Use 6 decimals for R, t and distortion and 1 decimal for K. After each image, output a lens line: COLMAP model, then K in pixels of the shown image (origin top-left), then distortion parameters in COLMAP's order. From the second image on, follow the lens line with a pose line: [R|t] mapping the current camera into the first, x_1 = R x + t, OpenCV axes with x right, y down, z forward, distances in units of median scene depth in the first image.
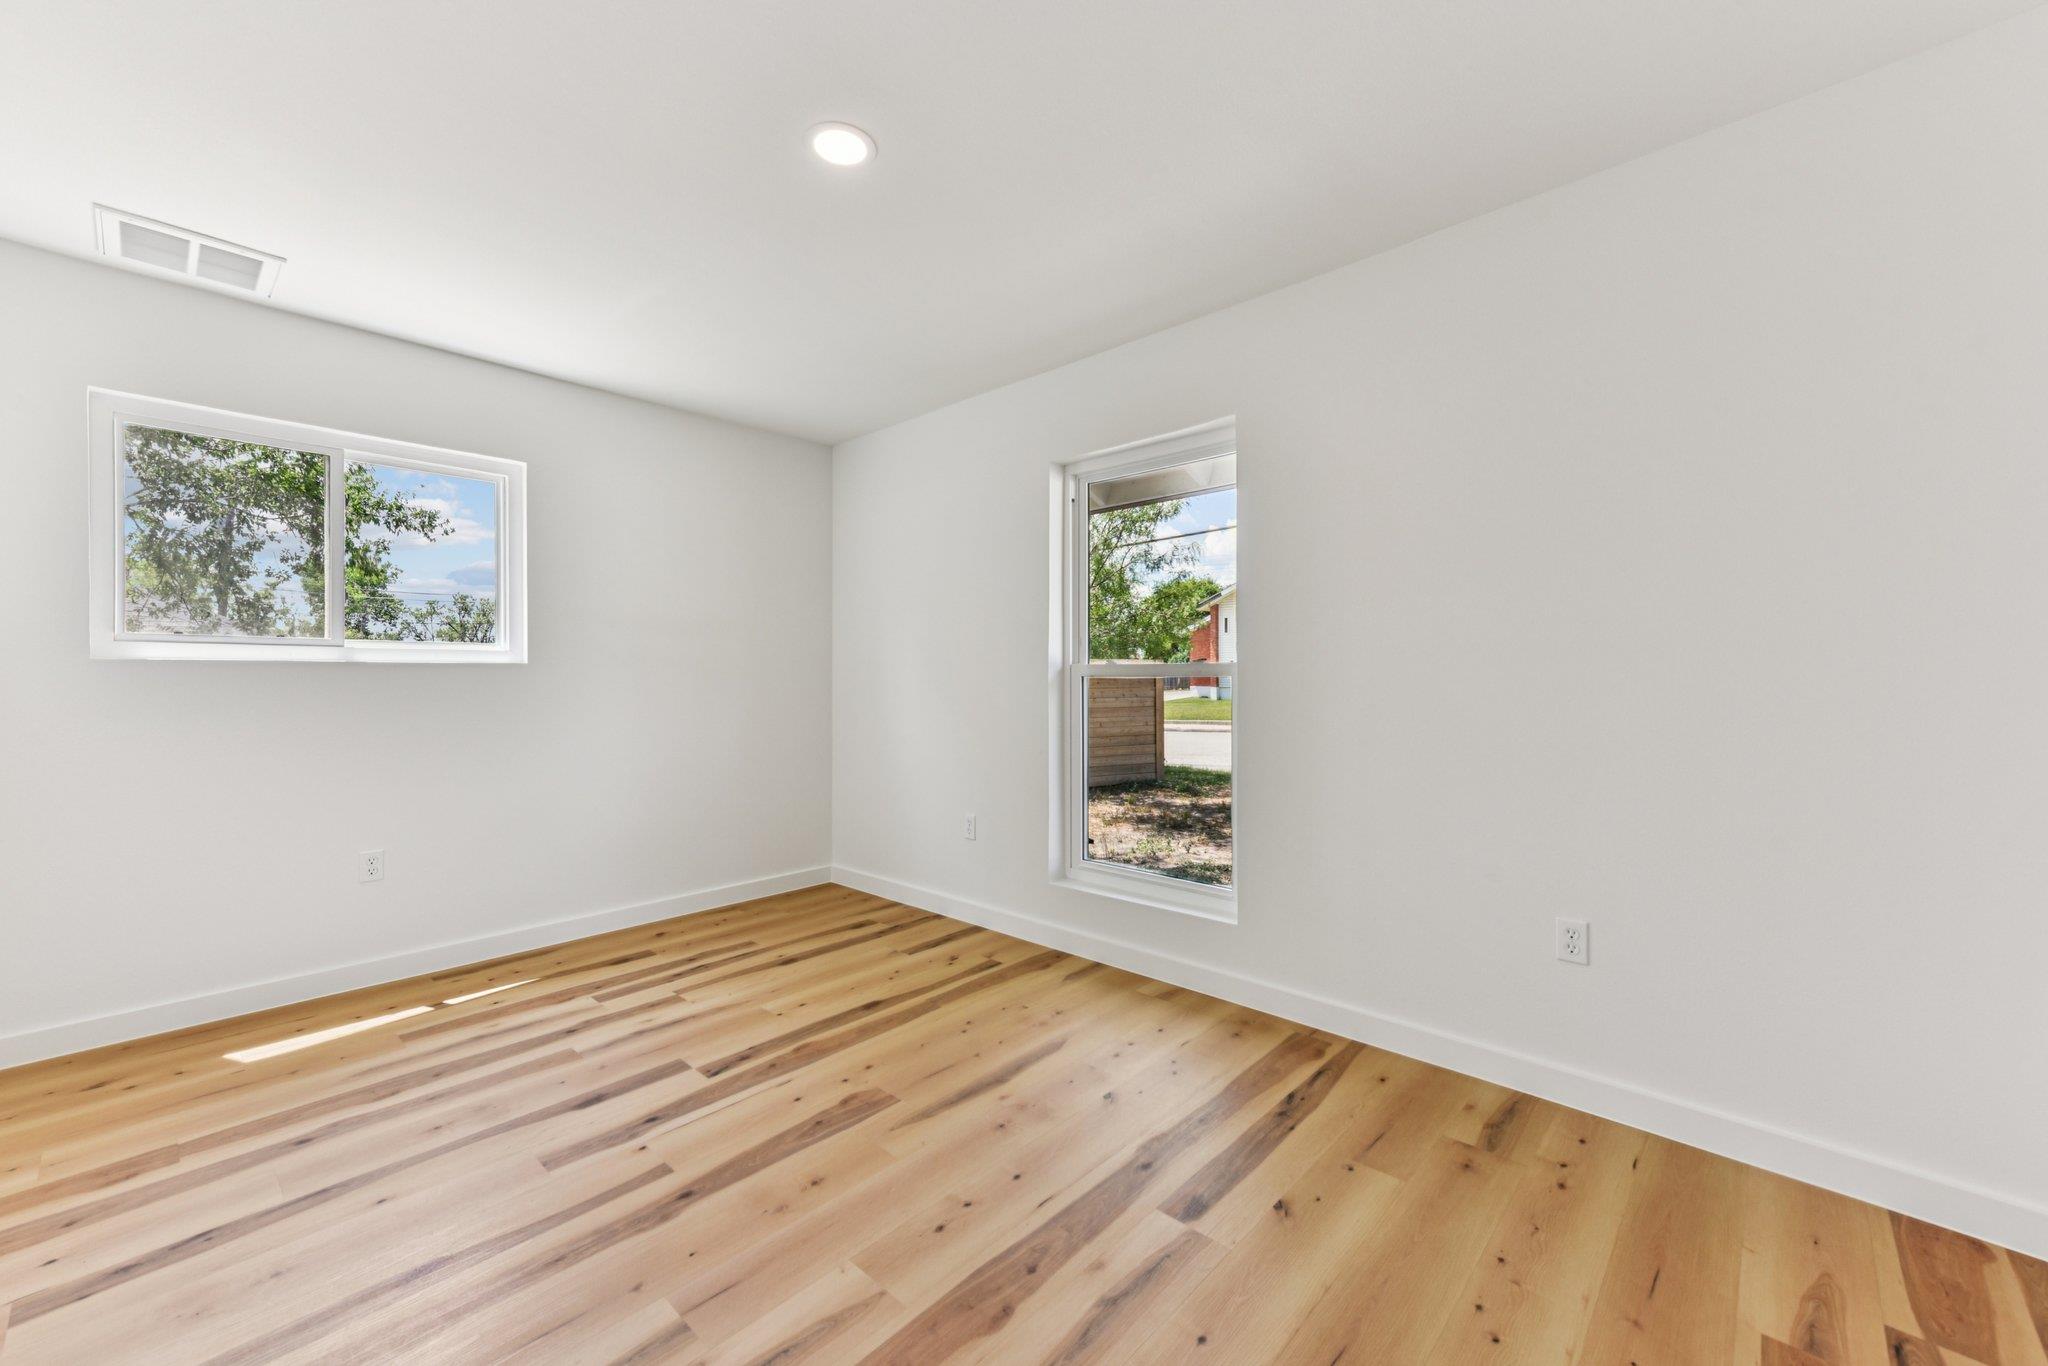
lens RADIAL K [[858.4, 0, 1016.2], [0, 858.4, 679.0], [0, 0, 1]] dist [-0.009332, 0.000444]
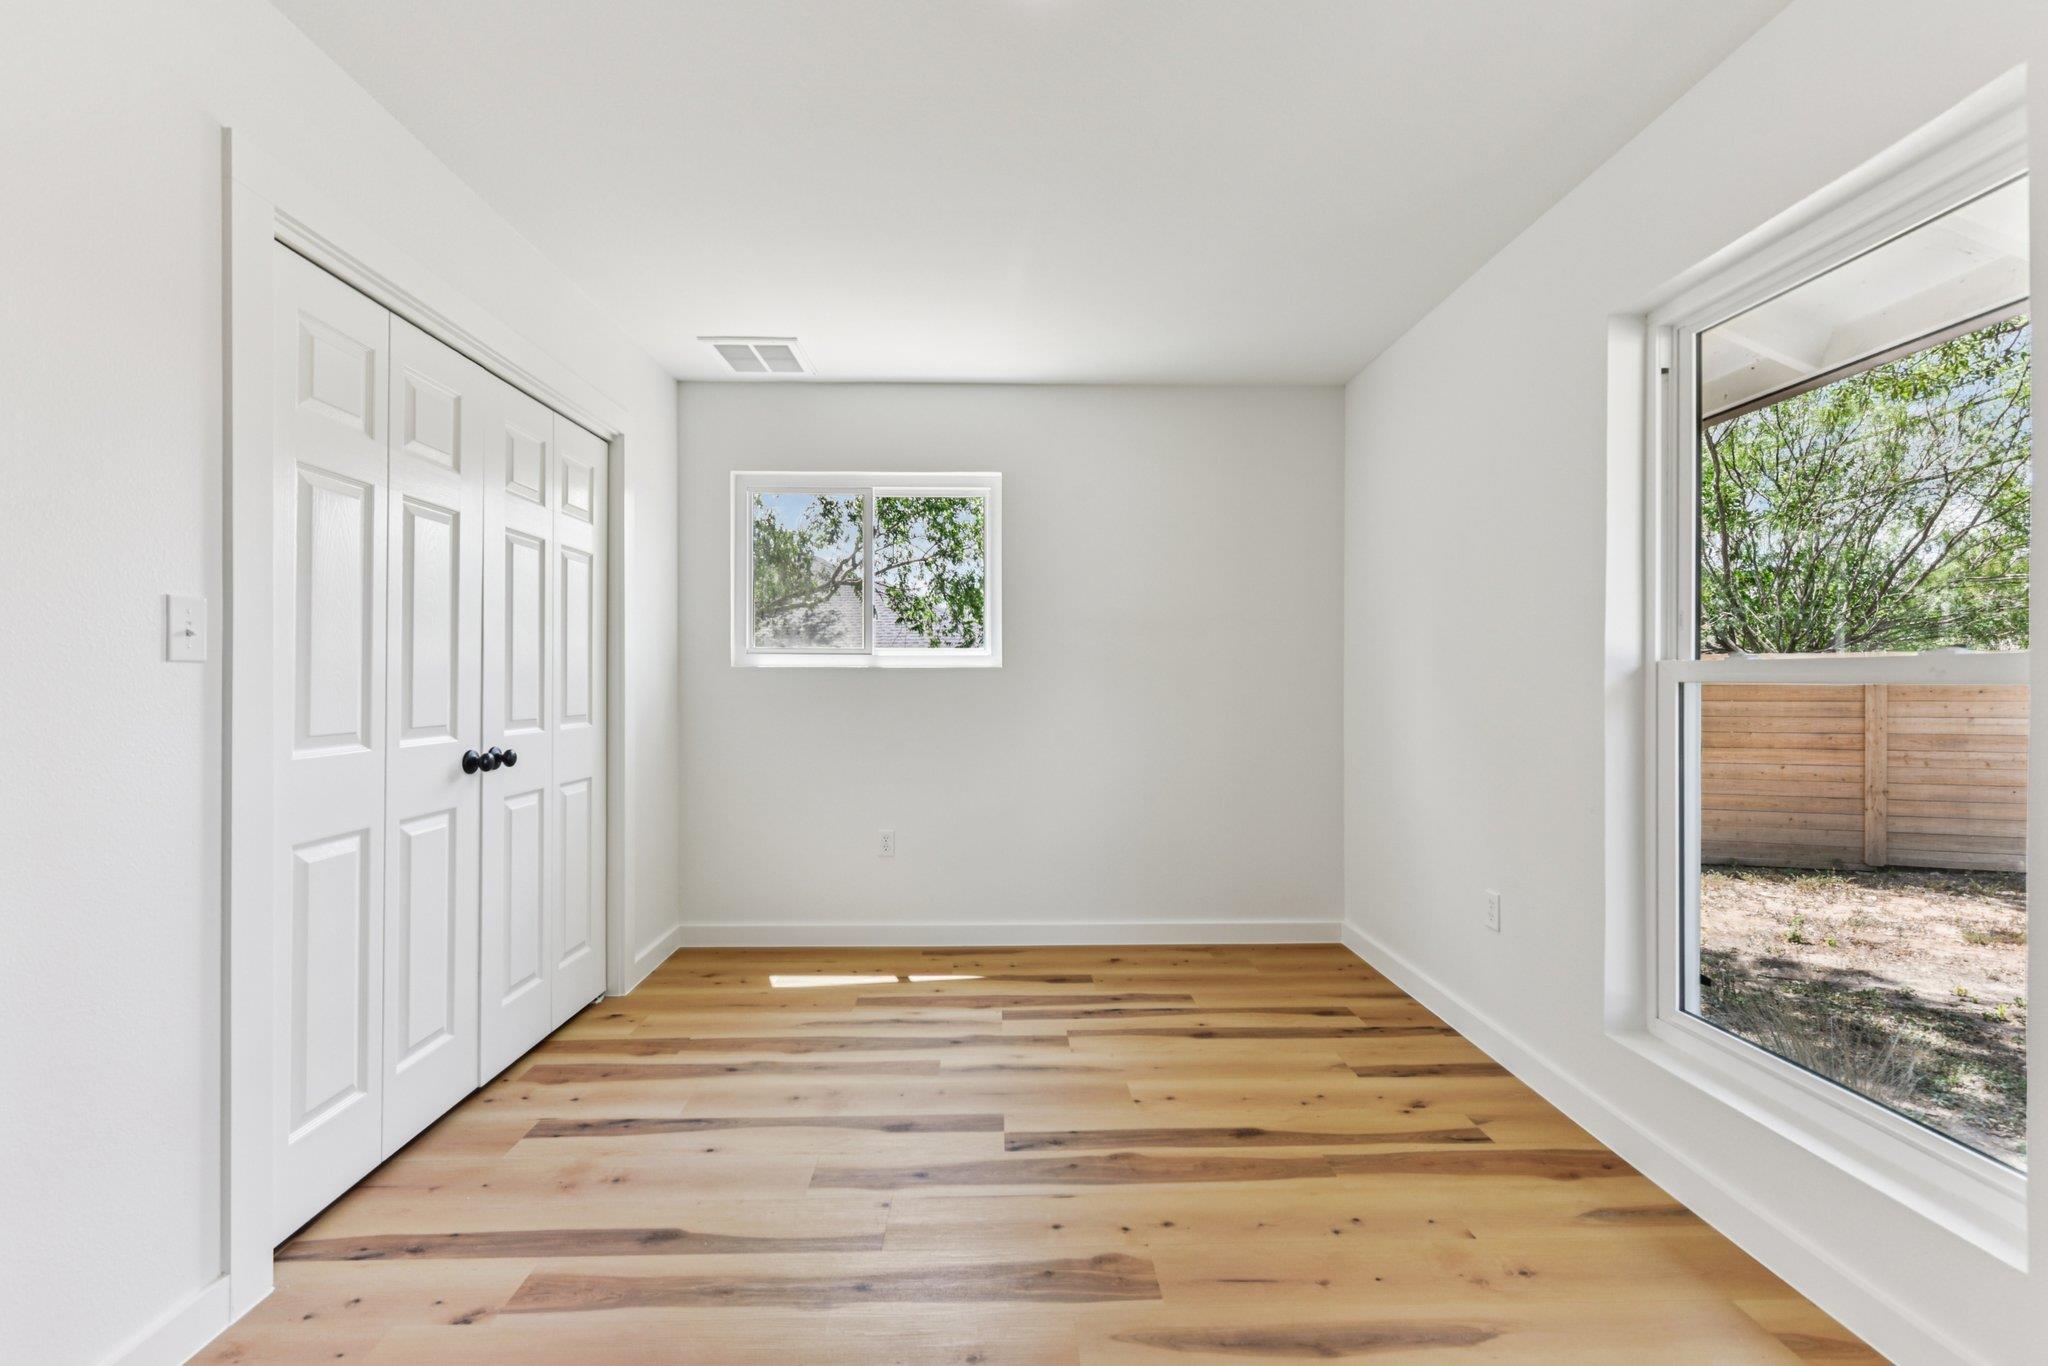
lens RADIAL K [[858.4, 0, 1016.2], [0, 858.4, 679.0], [0, 0, 1]] dist [-0.009332, 0.000444]
pose [[0.668716, 0.000699, -0.743517, 0.227684], [-0.003572, 0.999991, -0.002272, -0.001939], [0.743509, 0.004175, 0.668713, 0.349449]]
